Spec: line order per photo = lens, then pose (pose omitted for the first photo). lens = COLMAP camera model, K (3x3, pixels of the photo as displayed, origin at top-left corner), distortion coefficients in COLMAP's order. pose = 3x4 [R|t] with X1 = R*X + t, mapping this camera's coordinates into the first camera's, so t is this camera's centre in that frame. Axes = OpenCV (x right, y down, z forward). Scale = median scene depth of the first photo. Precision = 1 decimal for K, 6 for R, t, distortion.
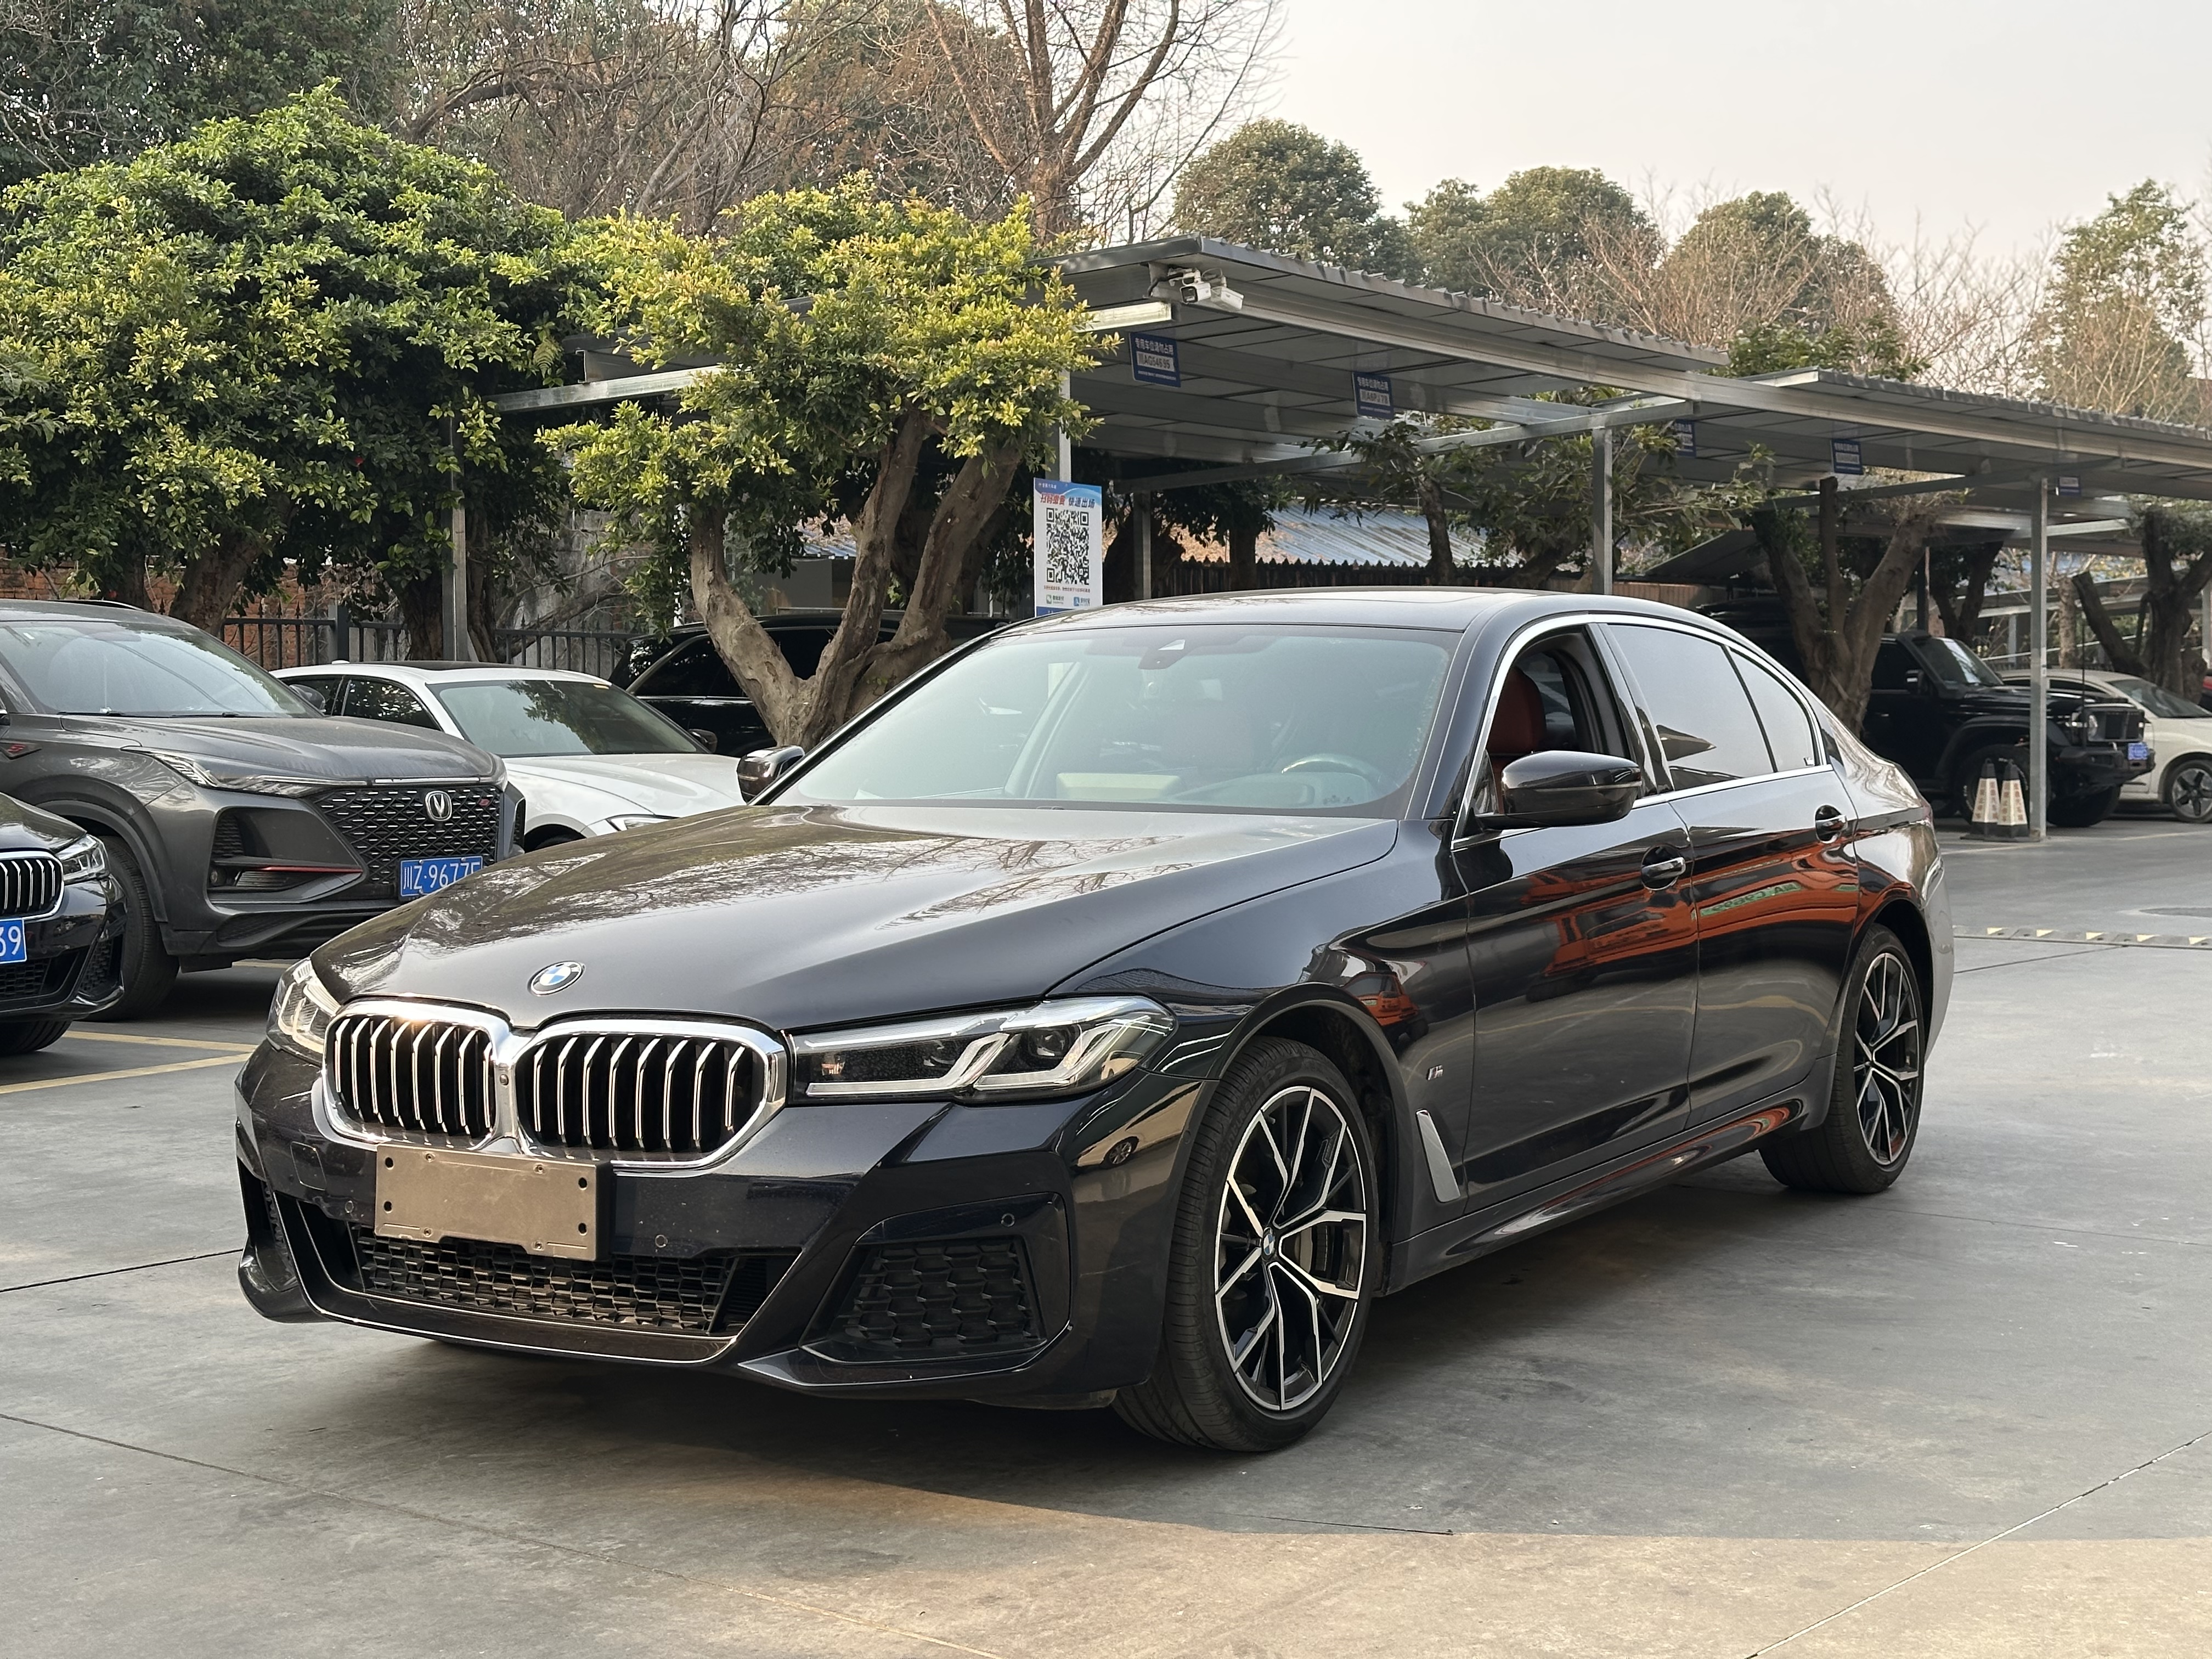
lens RADIAL K [[3084.5, 0, 1088.2], [0, 3084.5, 825.9], [0, 0, 1]] dist [0.118297, 0.000000]
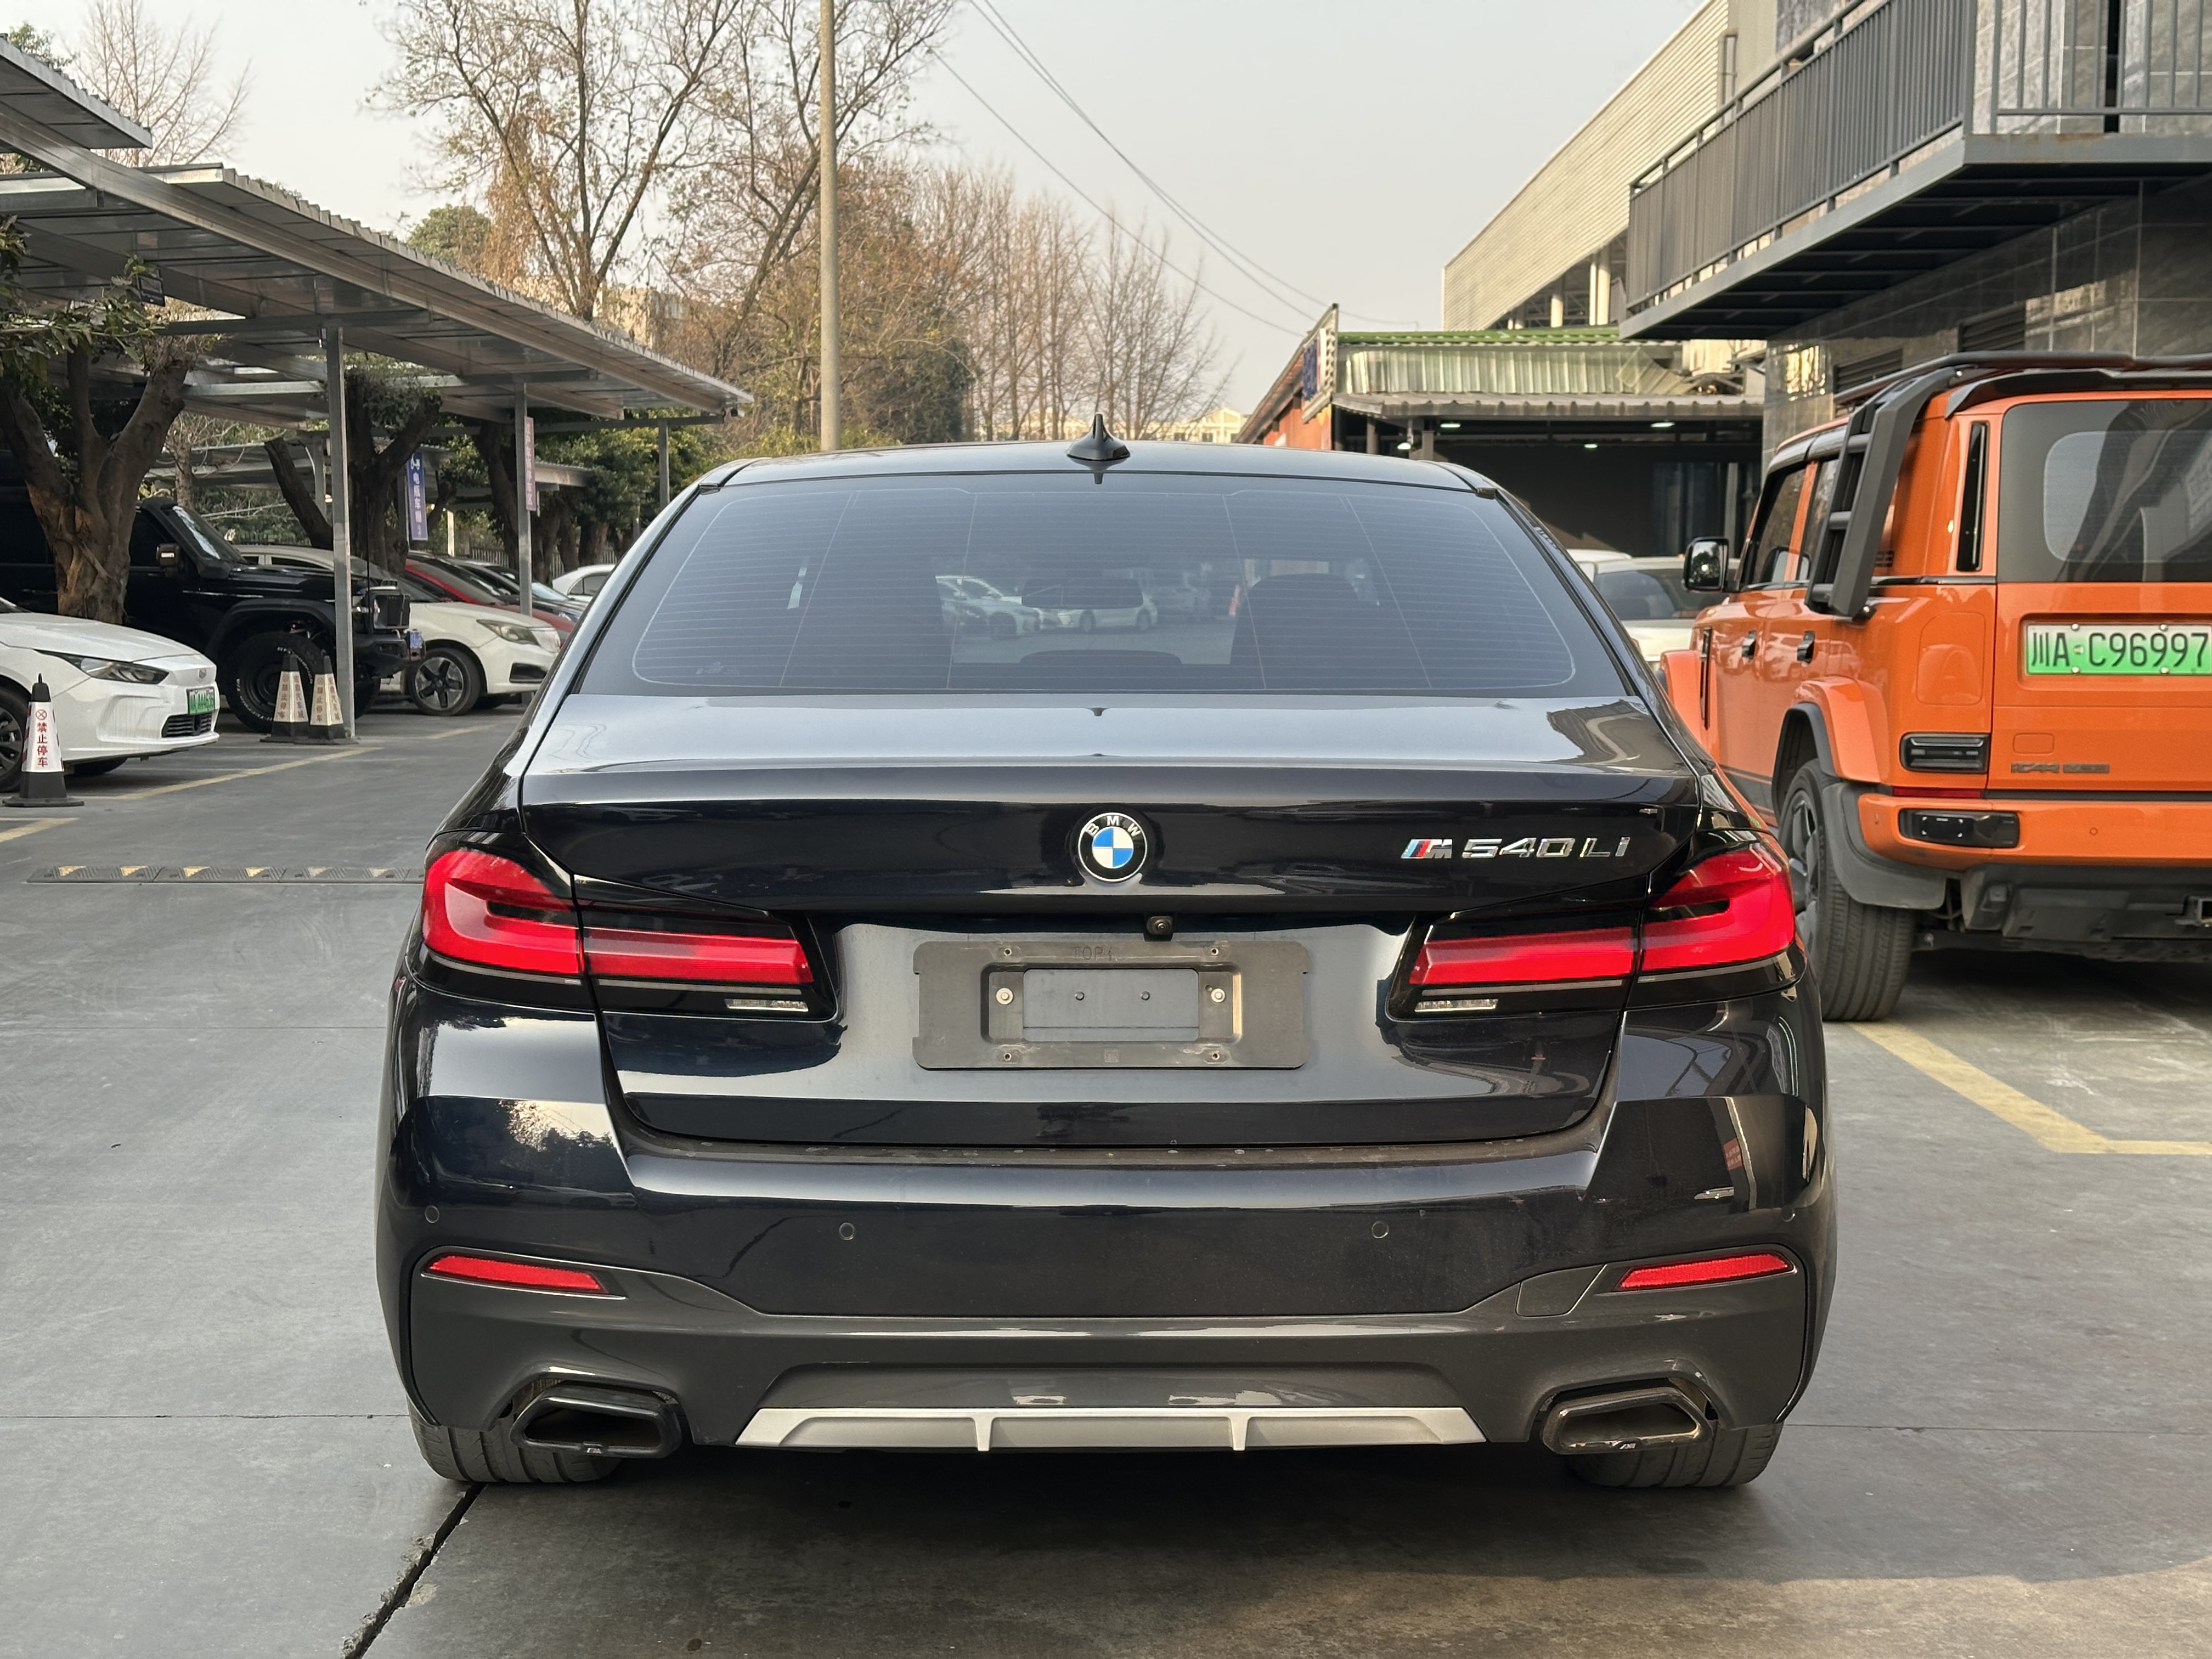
lens RADIAL K [[3084.5, 0, 1085.2], [0, 3084.5, 864.9], [0, 0, 1]] dist [0.118297, 0.000000]
pose [[0.776210, -0.050512, 0.628447, -0.106042], [0.017134, 0.998107, 0.059061, -0.010615], [-0.630241, -0.035076, 0.775607, 0.220966]]
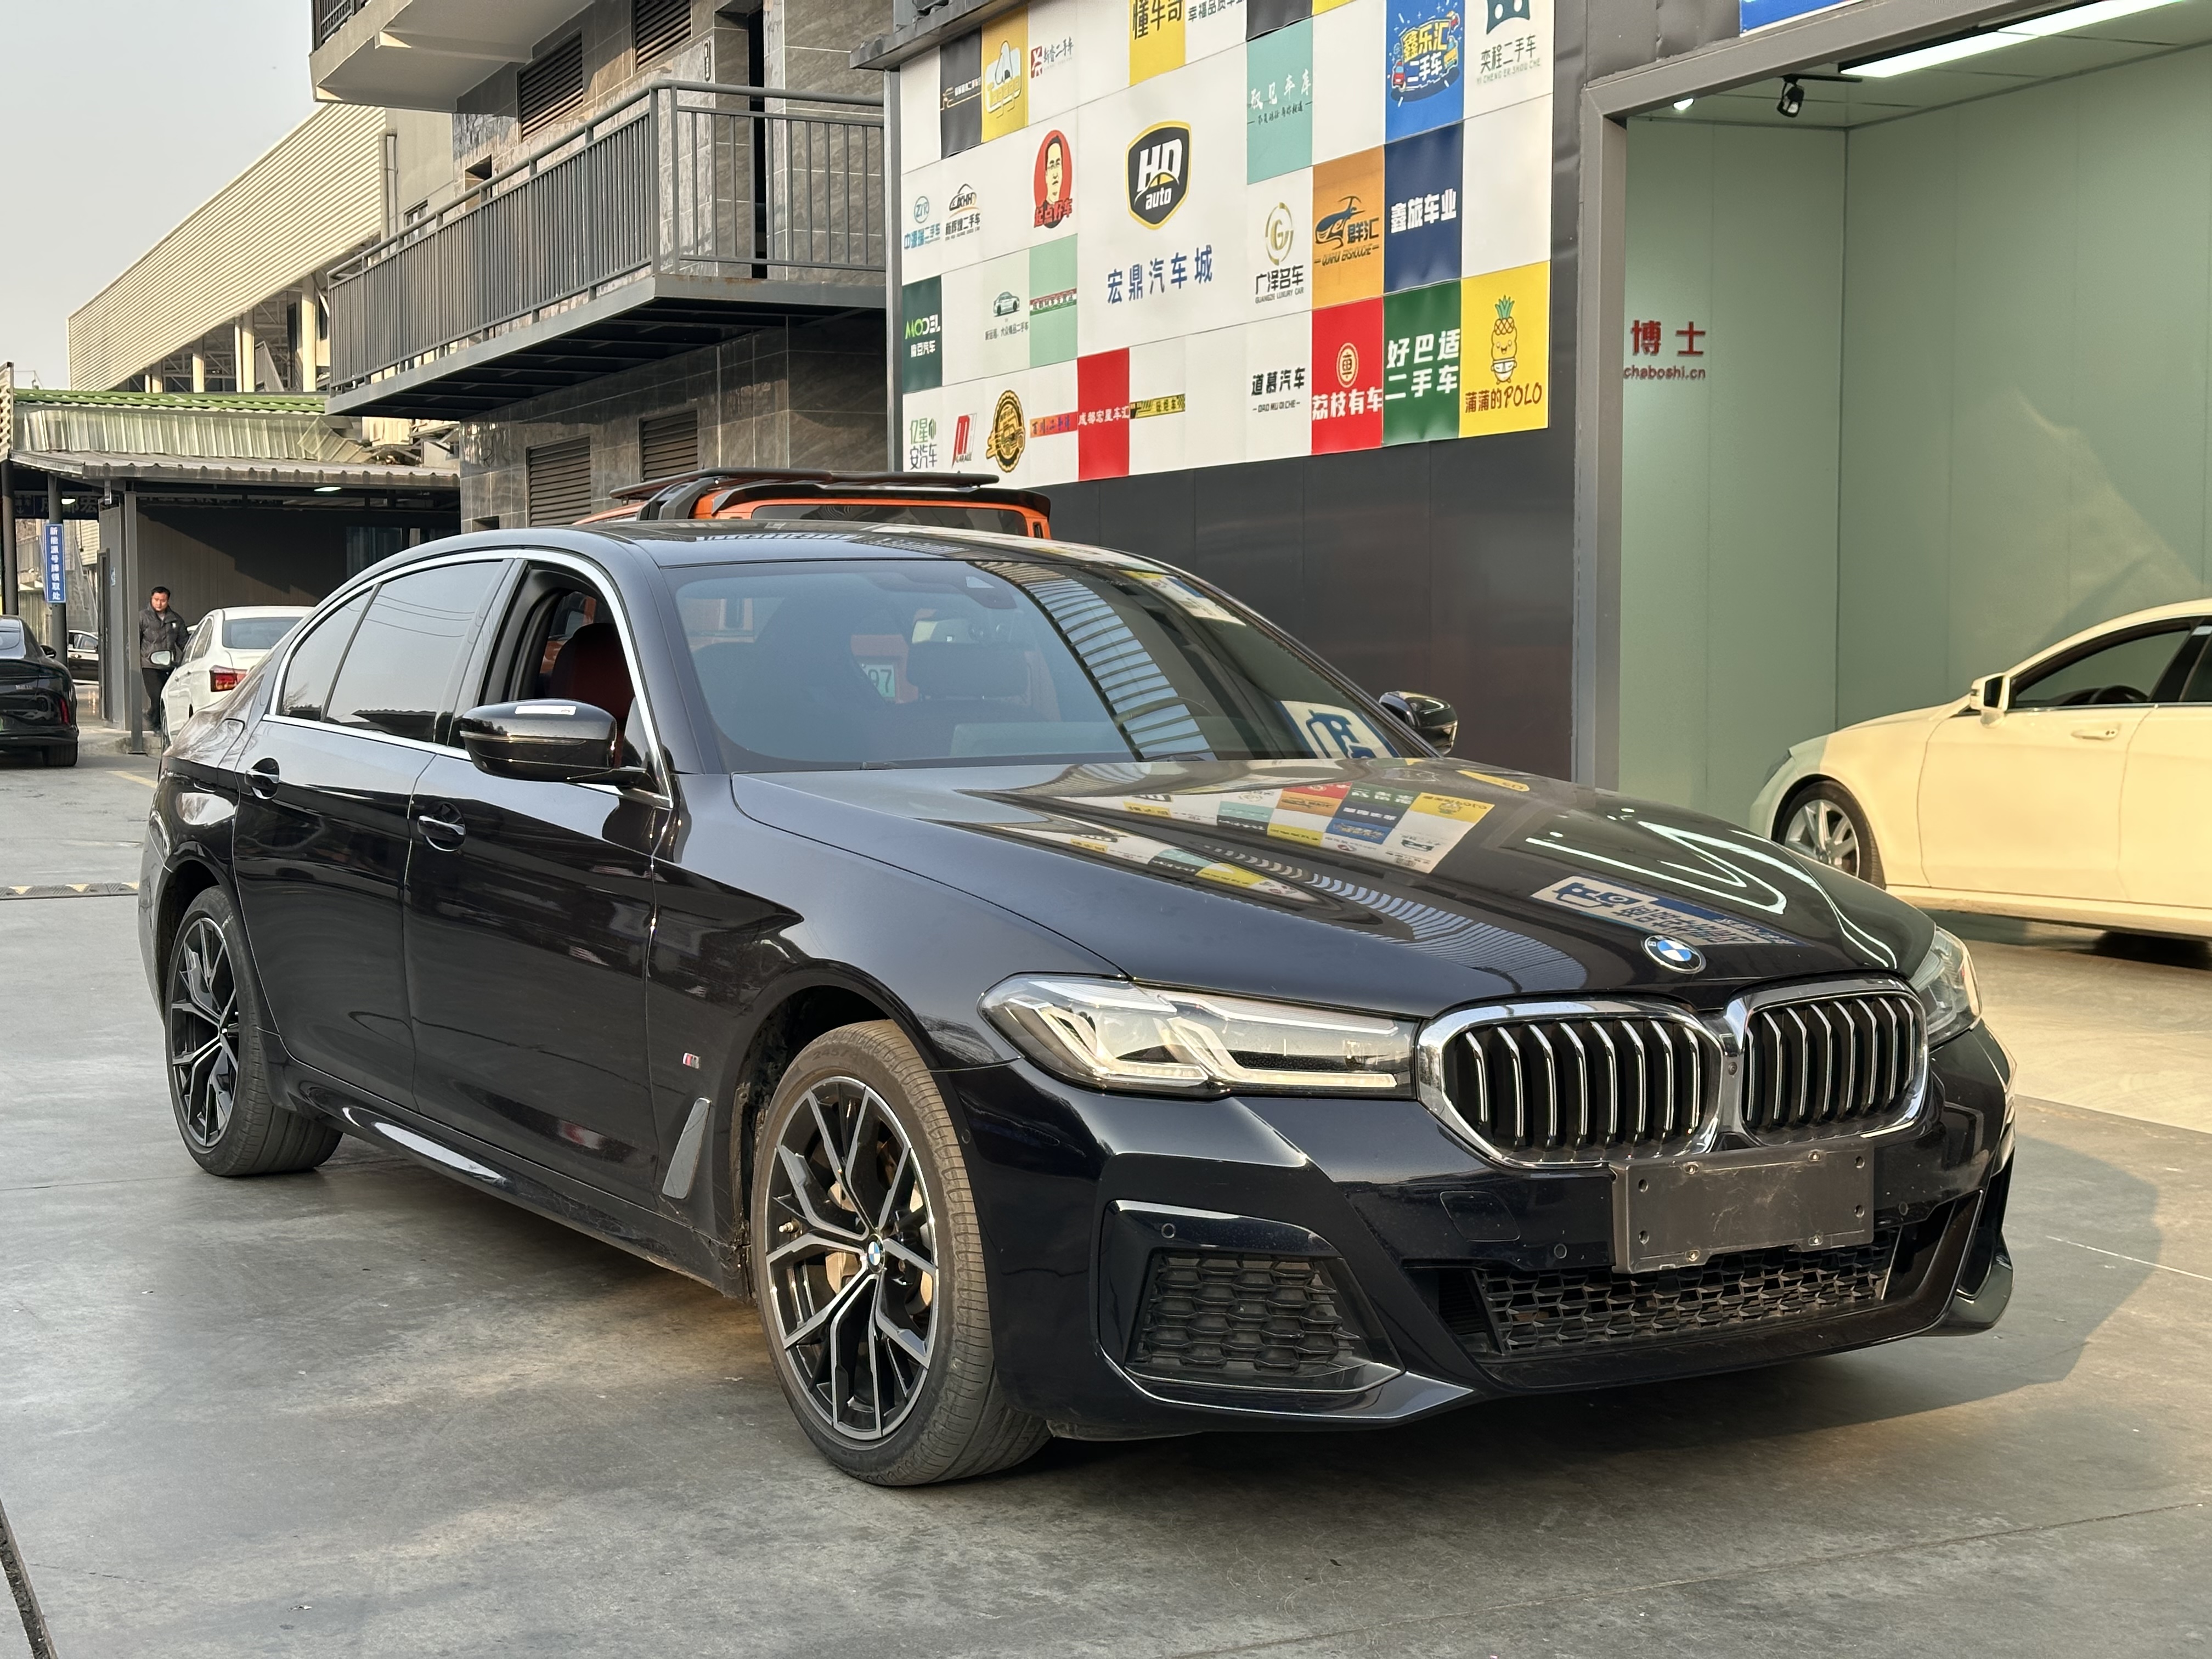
lens RADIAL K [[3084.5, 0, 1098.7], [0, 3084.5, 820.9], [0, 0, 1]] dist [0.118297, 0.000000]
pose [[0.435700, -0.048067, 0.898808, -0.227333], [0.033211, 0.998752, 0.037313, -0.006069], [-0.899479, 0.013593, 0.436752, 0.164900]]
